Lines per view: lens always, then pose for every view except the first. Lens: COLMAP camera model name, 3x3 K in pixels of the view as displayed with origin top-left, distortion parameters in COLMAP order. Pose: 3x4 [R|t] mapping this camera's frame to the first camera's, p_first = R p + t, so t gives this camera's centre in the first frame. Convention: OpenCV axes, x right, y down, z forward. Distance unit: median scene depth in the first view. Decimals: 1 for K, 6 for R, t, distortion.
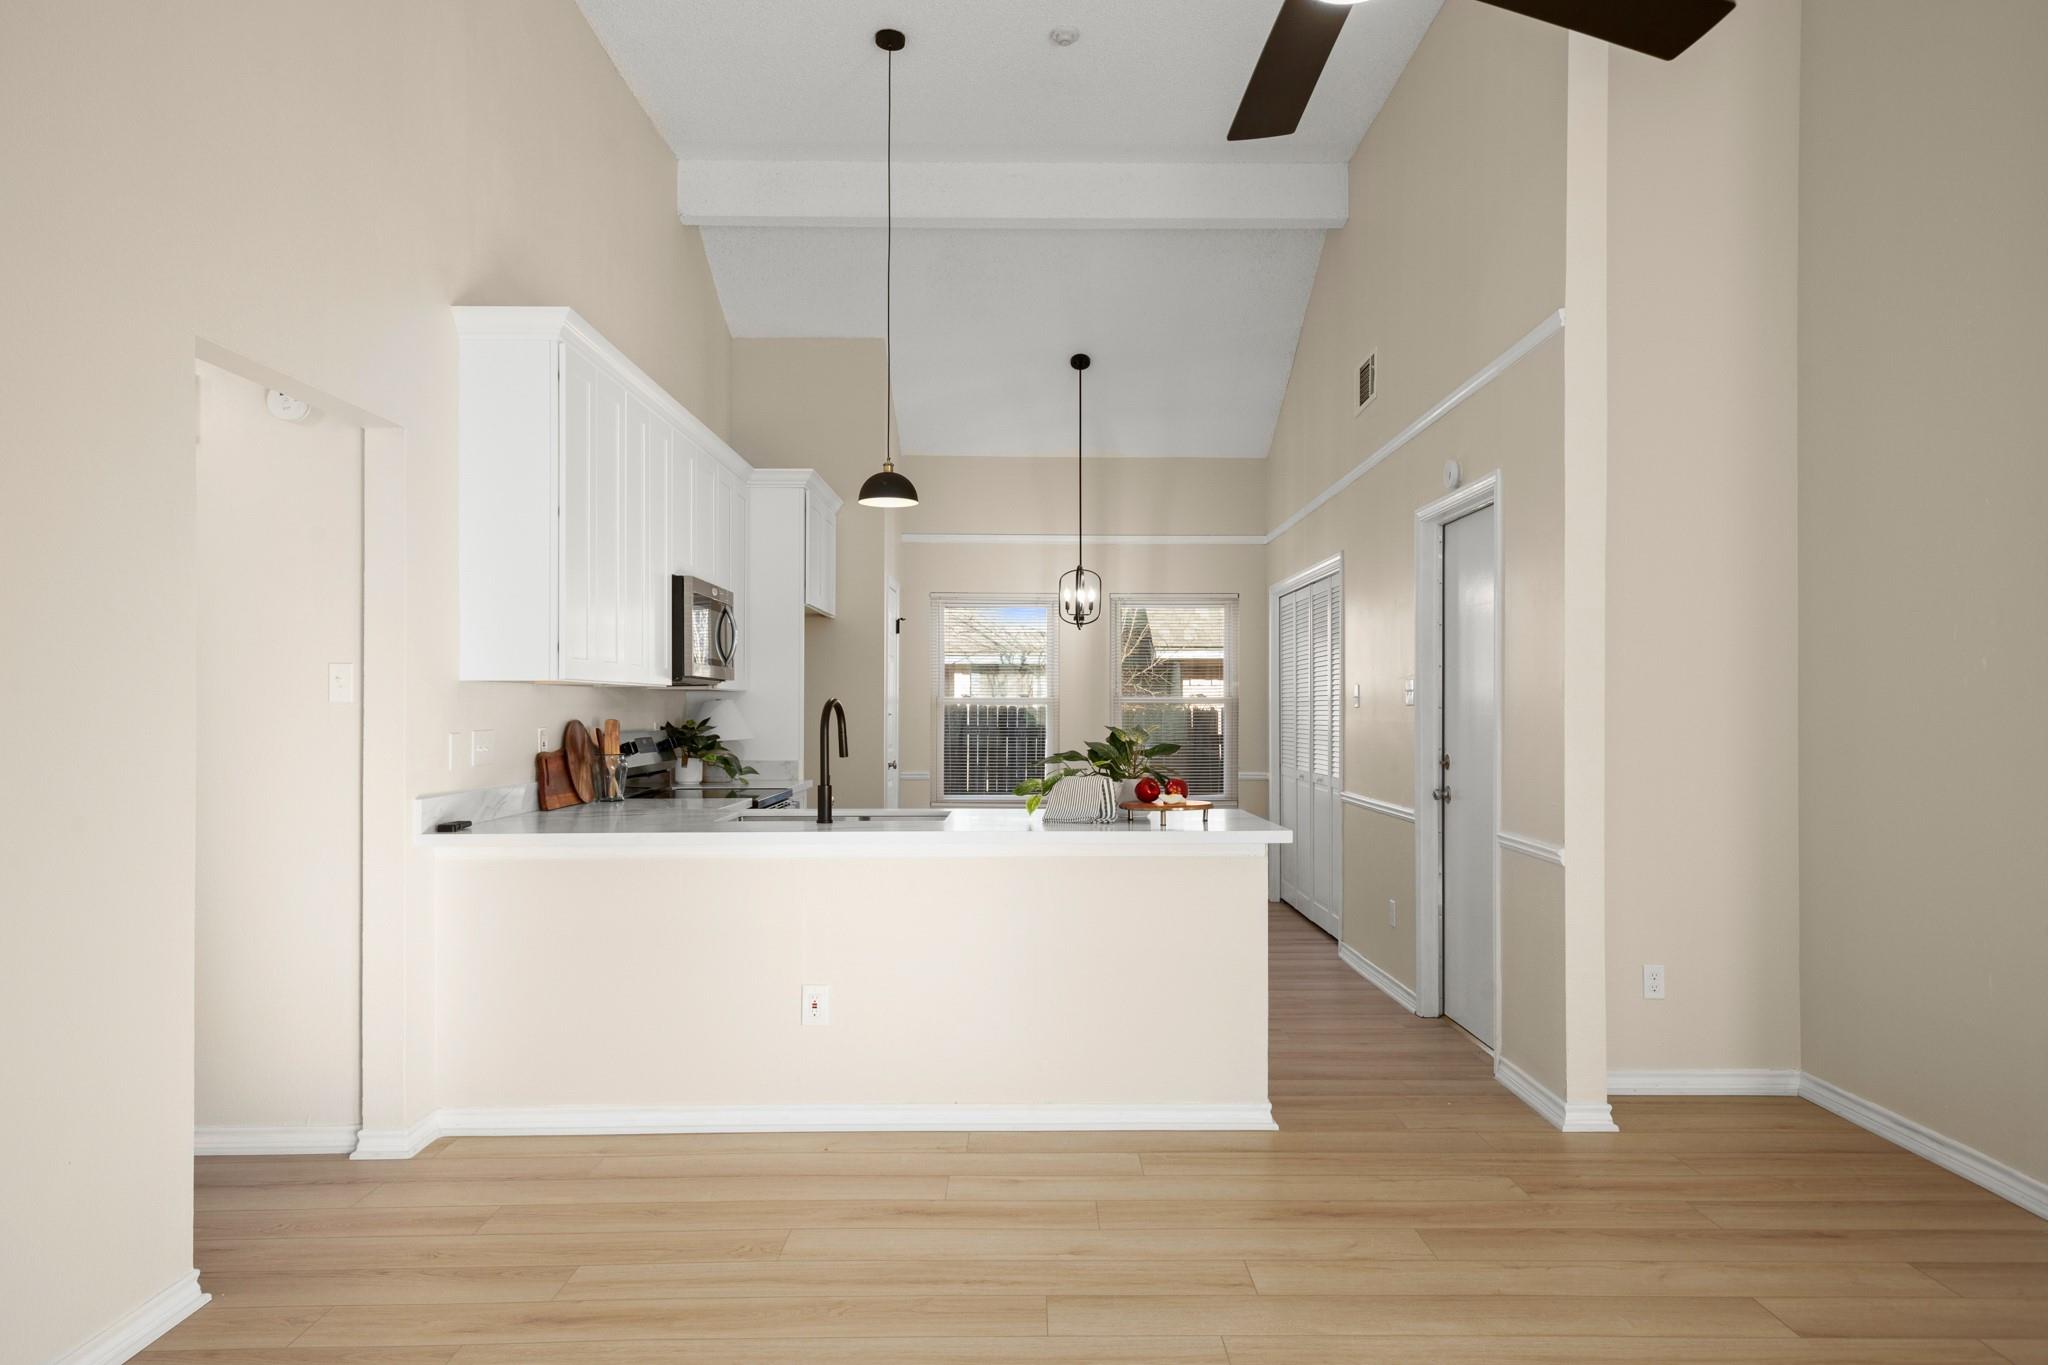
lens RADIAL K [[1276.0, 0, 1031.1], [0, 1276.0, 701.4], [0, 0, 1]] dist [0.019044, -0.002934]
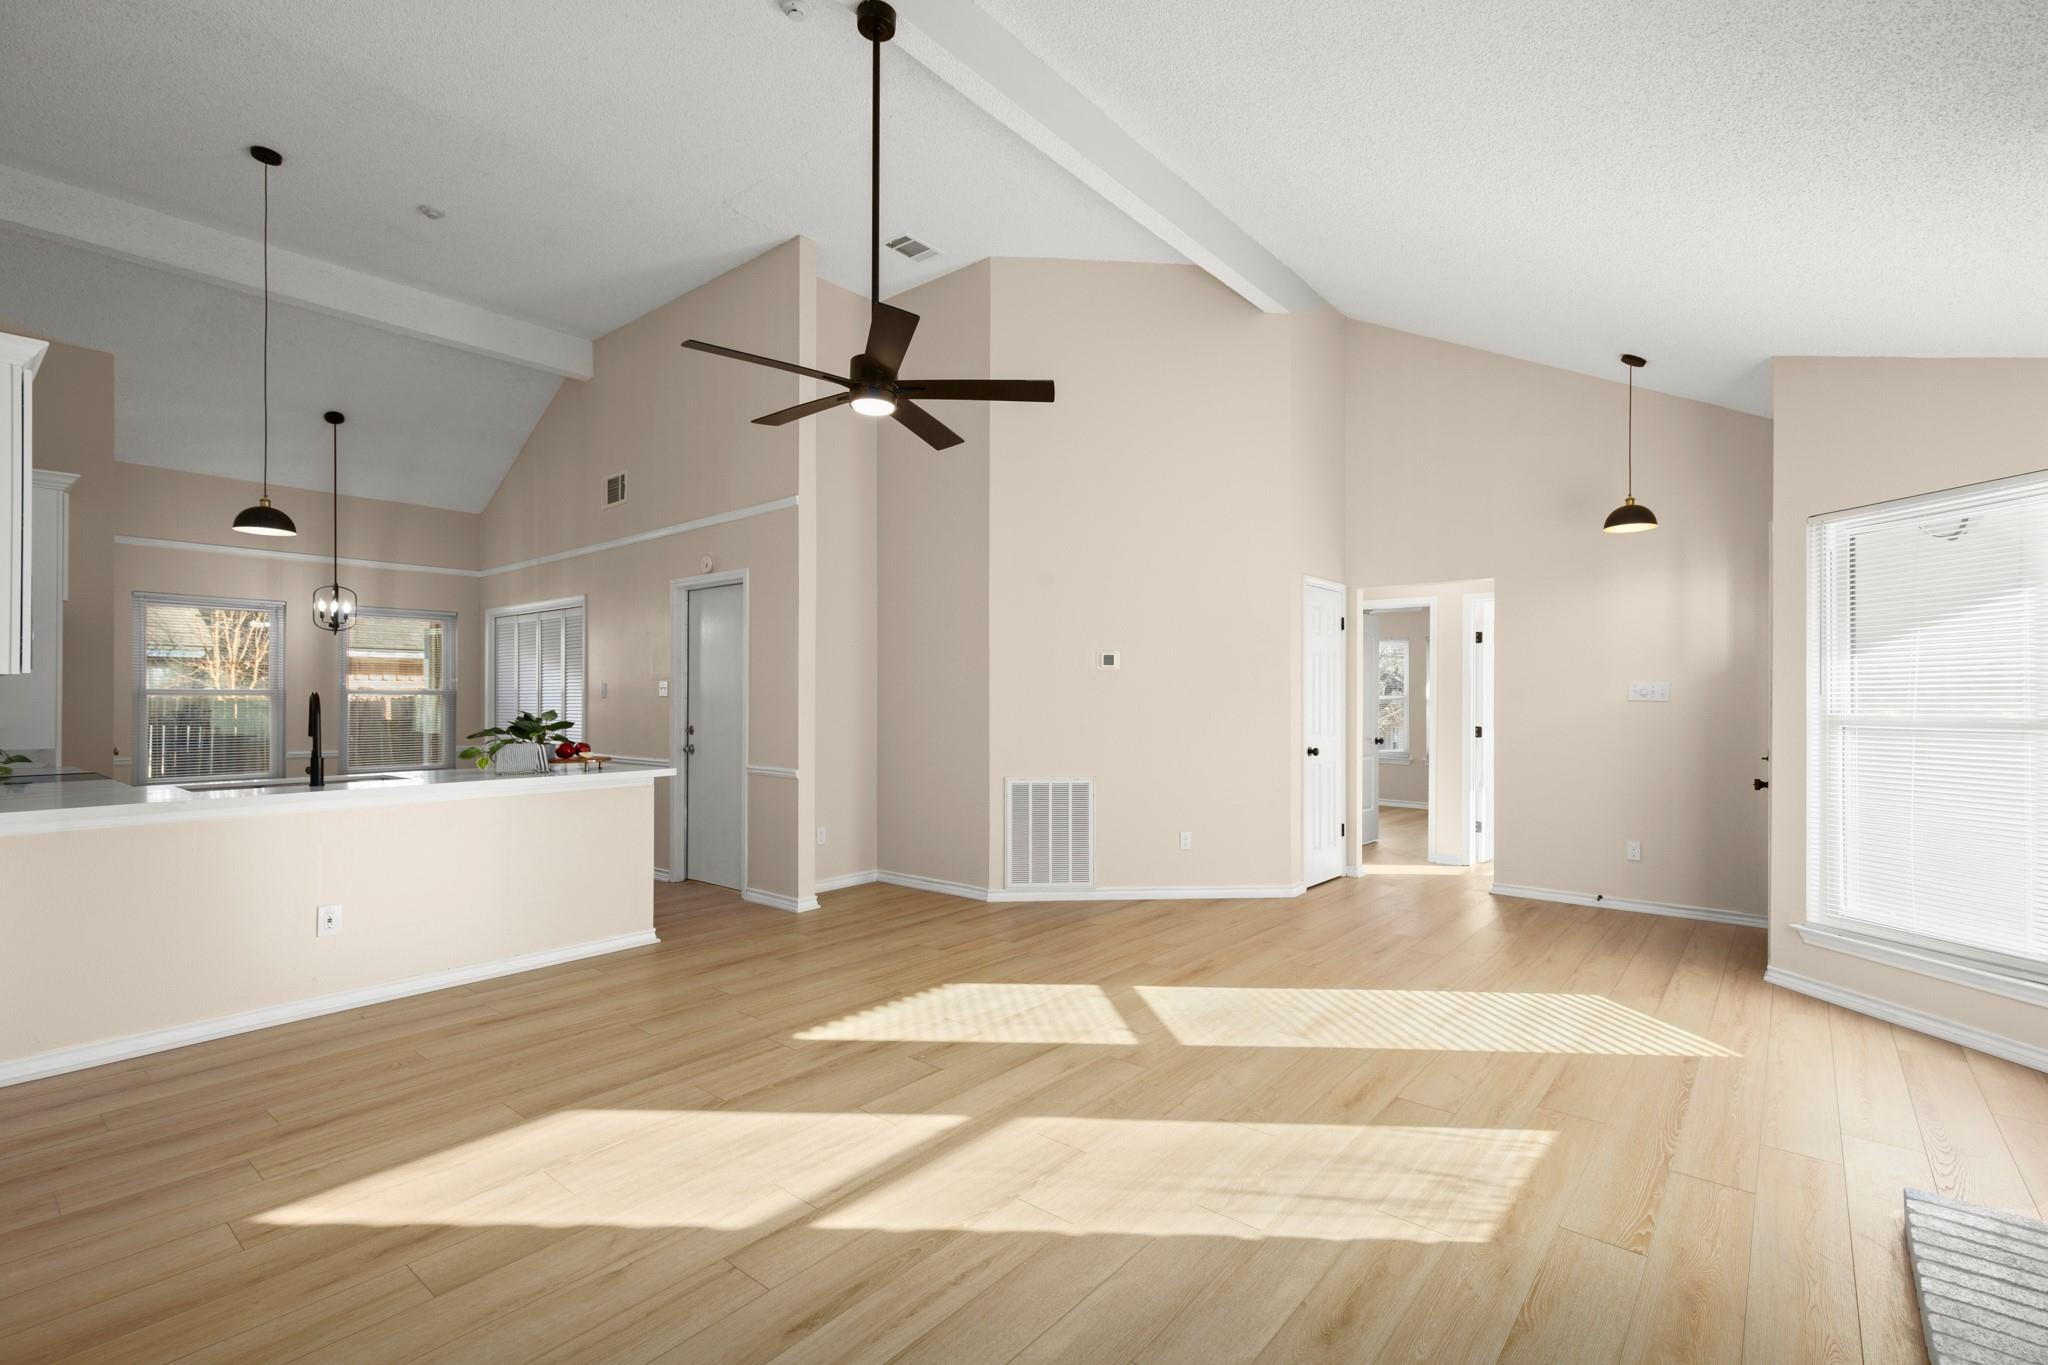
lens RADIAL K [[922.6, 0, 1033.7], [0, 922.6, 702.6], [0, 0, 1]] dist [0.000295, -0.002542]
pose [[0.643417, -0.004343, 0.765504, -0.385669], [-0.003981, 0.999951, 0.009019, -0.002610], [-0.765506, -0.008850, 0.643368, -0.167537]]
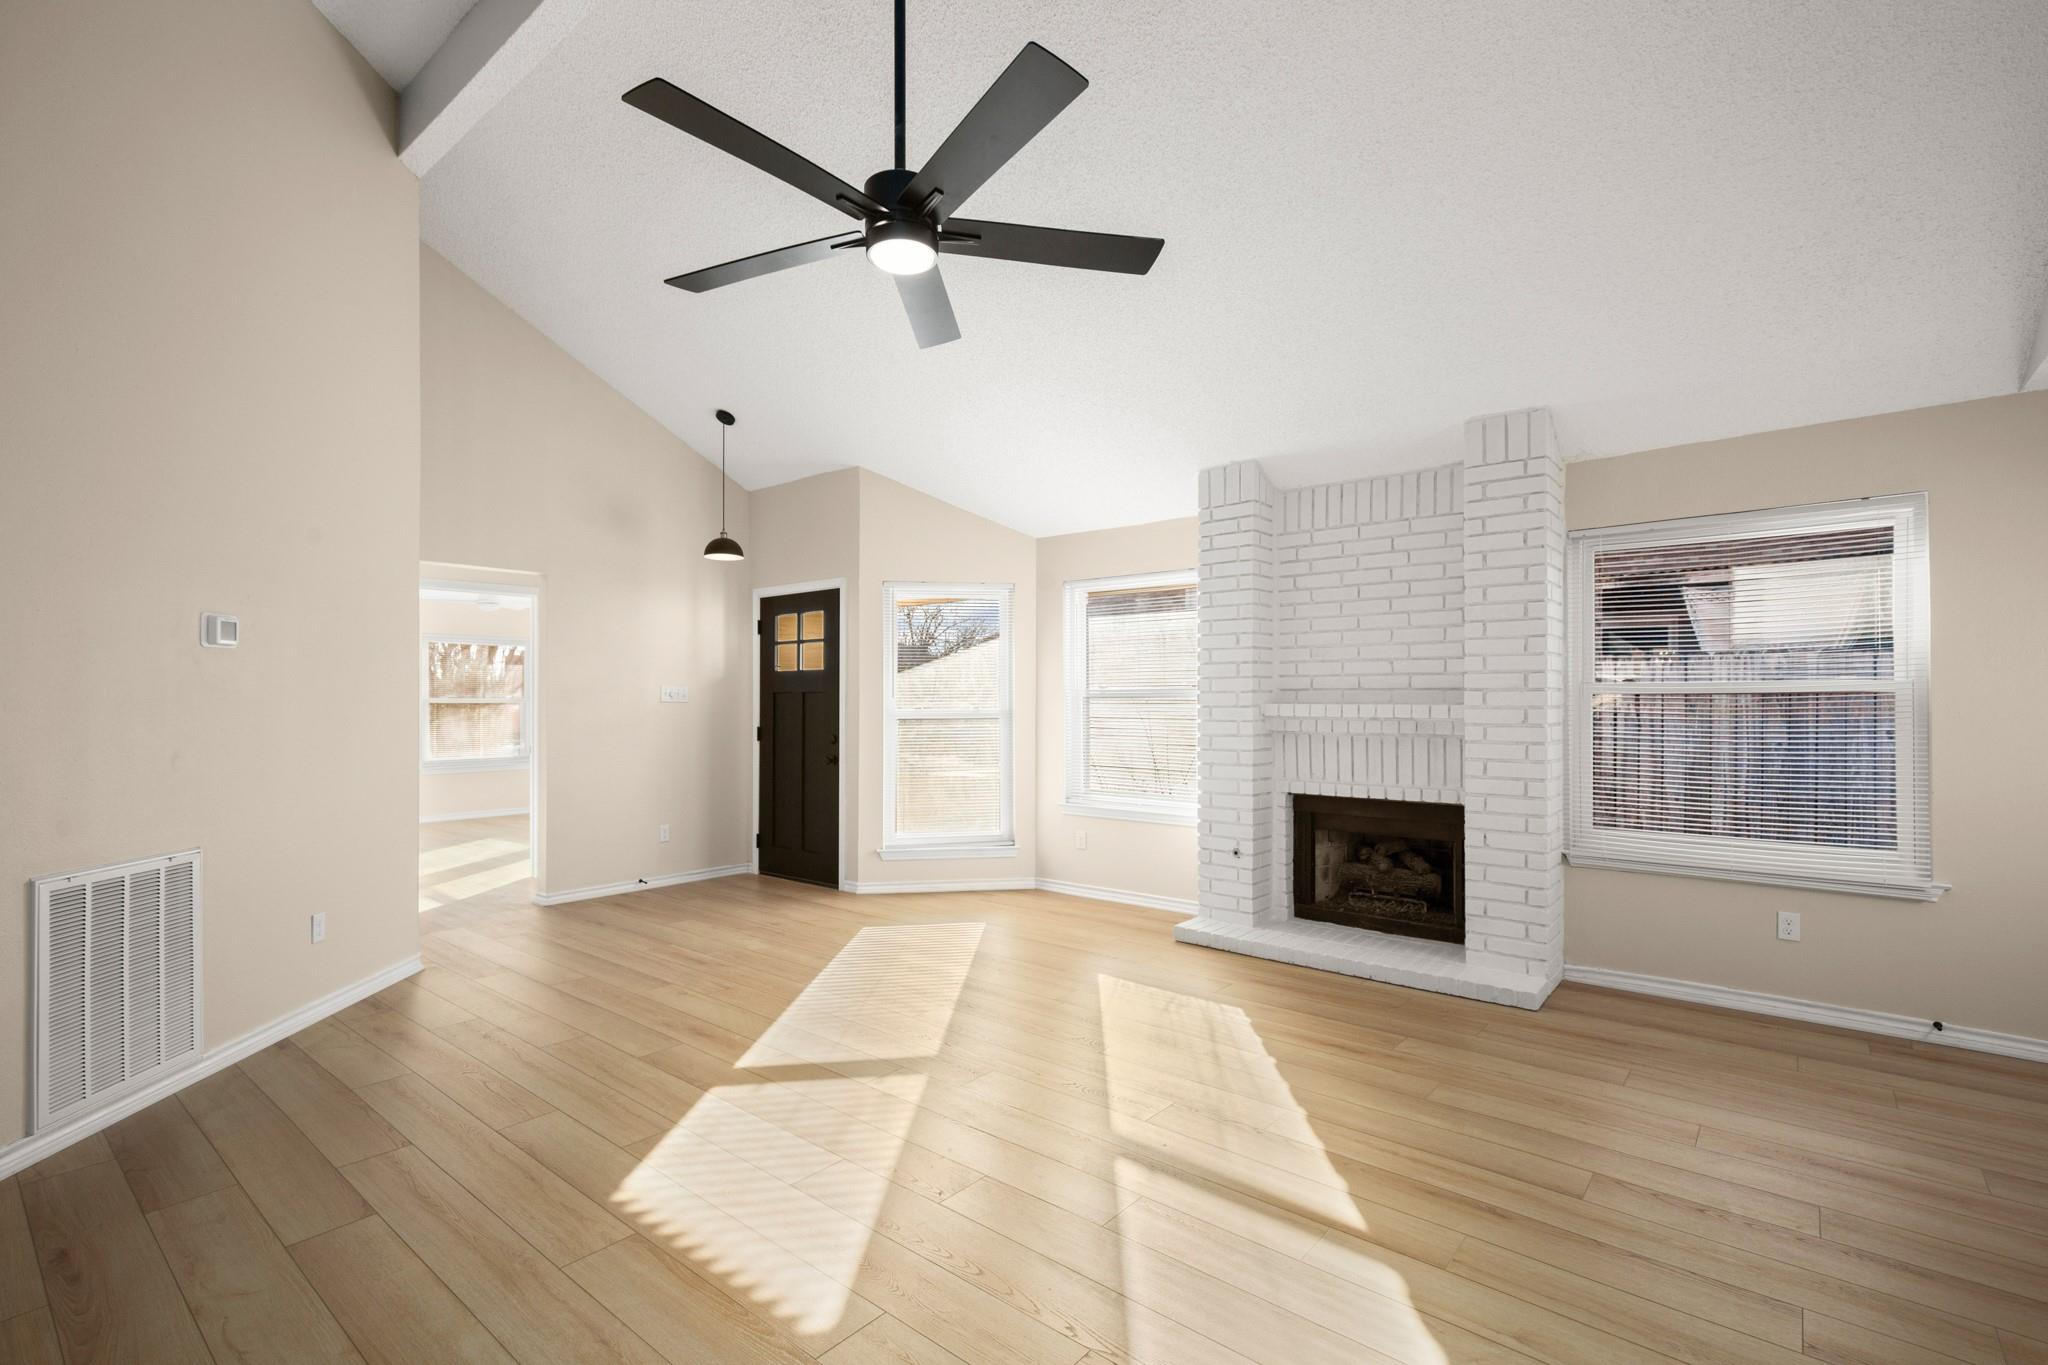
lens RADIAL K [[922.6, 0, 1043.7], [0, 922.6, 695.7], [0, 0, 1]] dist [0.000295, -0.002542]
pose [[-0.768970, 0.002226, 0.639281, -0.266208], [-0.004041, 0.999957, -0.008344, 0.002586], [-0.639272, -0.009000, -0.768928, 0.754146]]
